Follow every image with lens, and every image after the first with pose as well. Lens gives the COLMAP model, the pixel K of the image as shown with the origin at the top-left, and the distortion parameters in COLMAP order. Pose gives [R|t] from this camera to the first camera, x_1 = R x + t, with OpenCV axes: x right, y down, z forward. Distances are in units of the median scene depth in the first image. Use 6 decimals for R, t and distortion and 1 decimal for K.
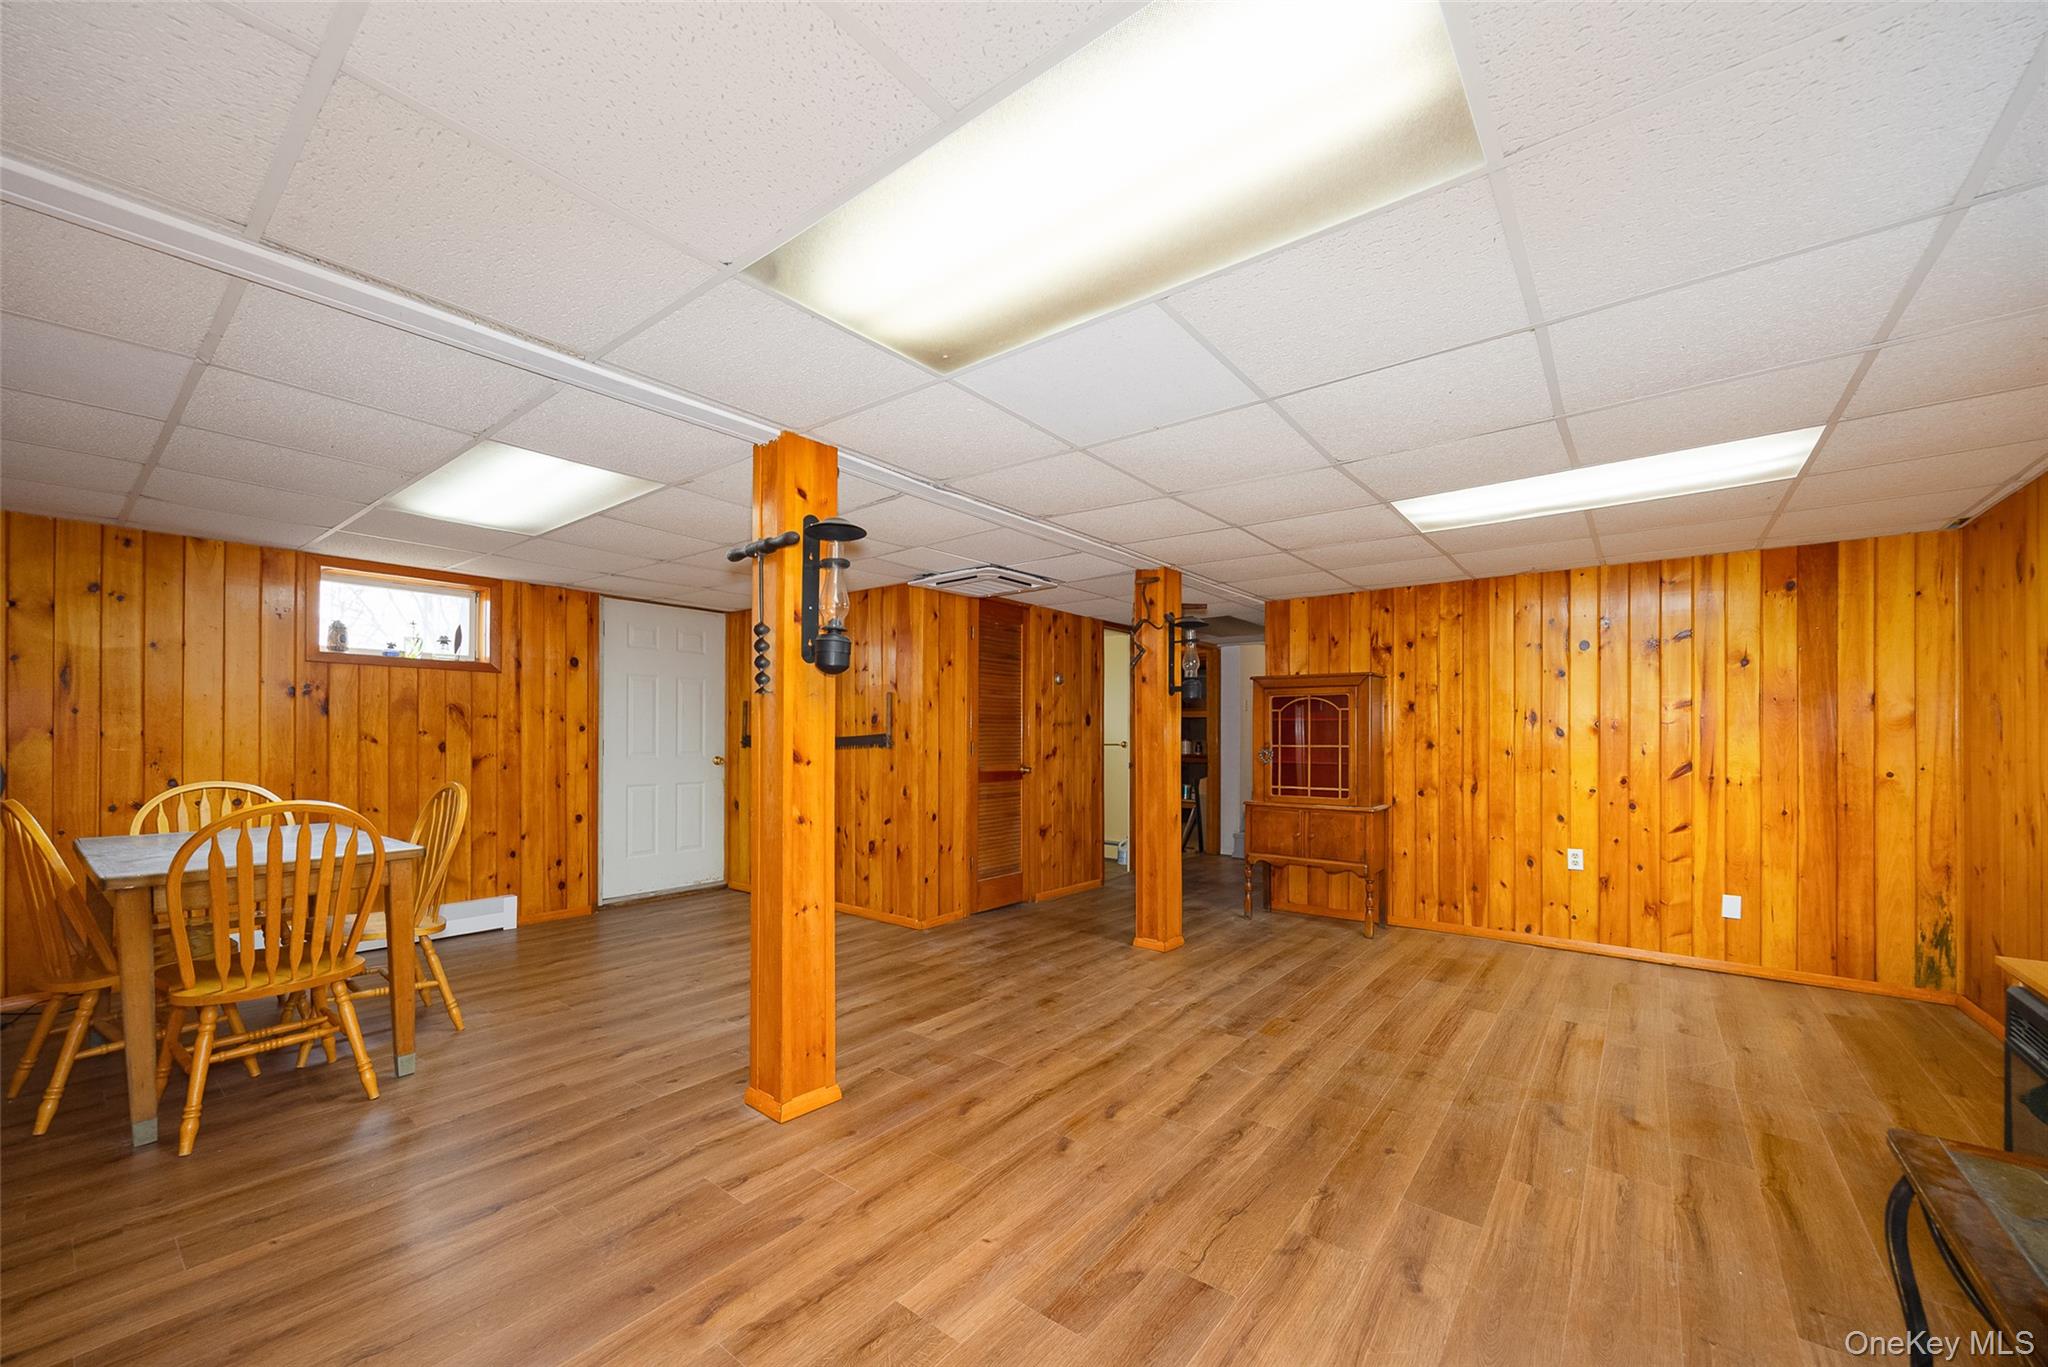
lens RADIAL K [[885.7, 0, 1027.2], [0, 885.7, 734.1], [0, 0, 1]] dist [-0.001004, 0.000269]
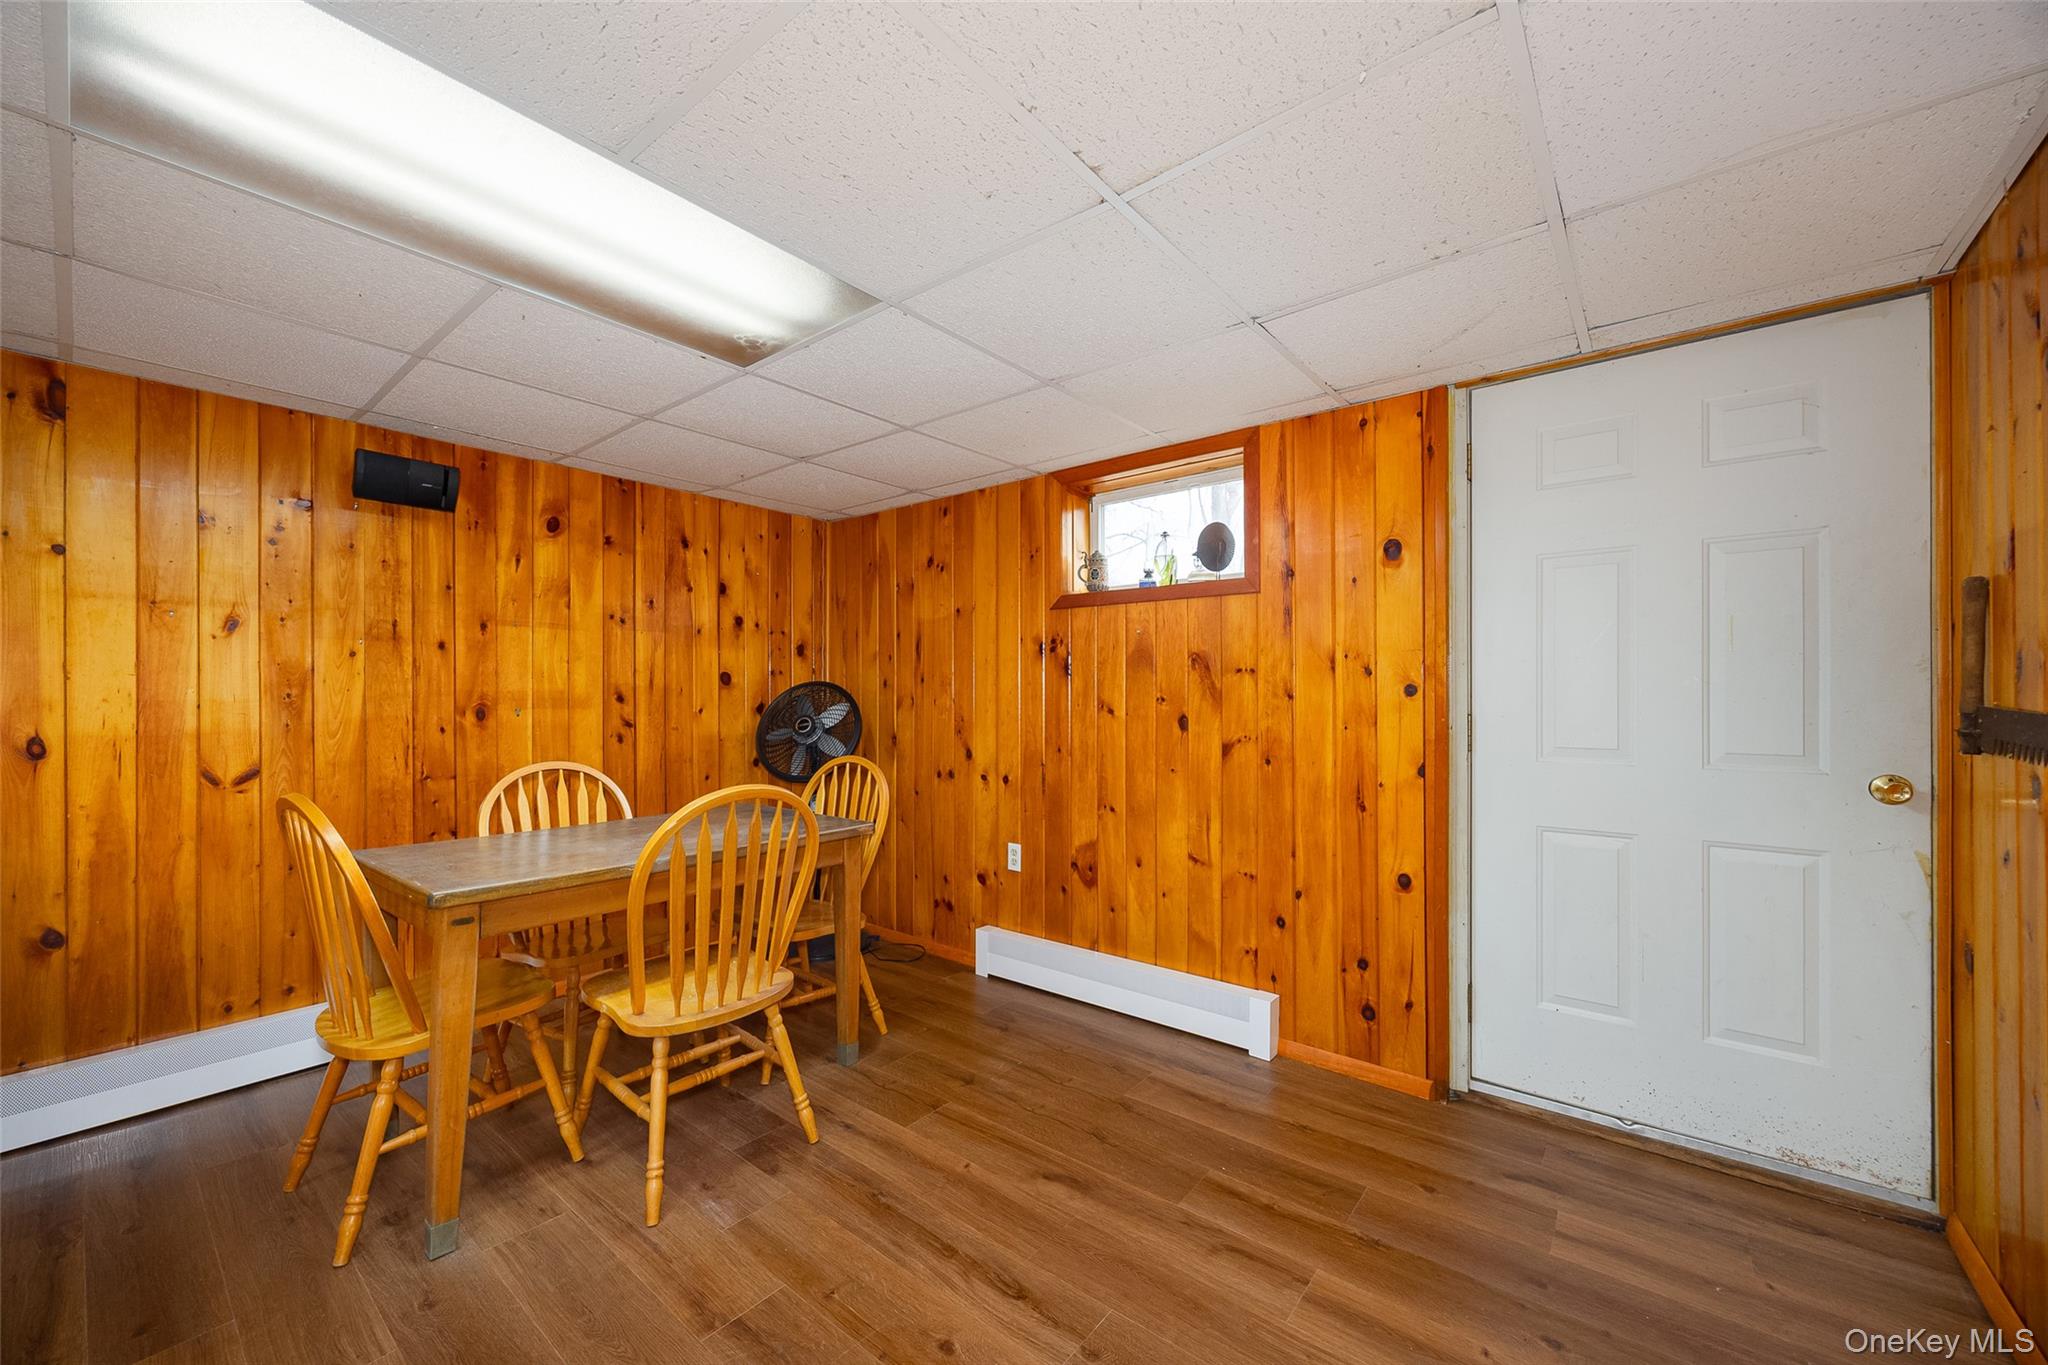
lens RADIAL K [[791.3, 0, 1081.3], [0, 791.3, 693.6], [0, 0, 1]] dist [-0.001016, 0.000019]
pose [[-0.006713, -0.008827, -0.999939, -0.101357], [-0.000103, 0.999961, -0.008827, -0.000854], [0.999977, 0.000044, -0.006713, 0.973233]]
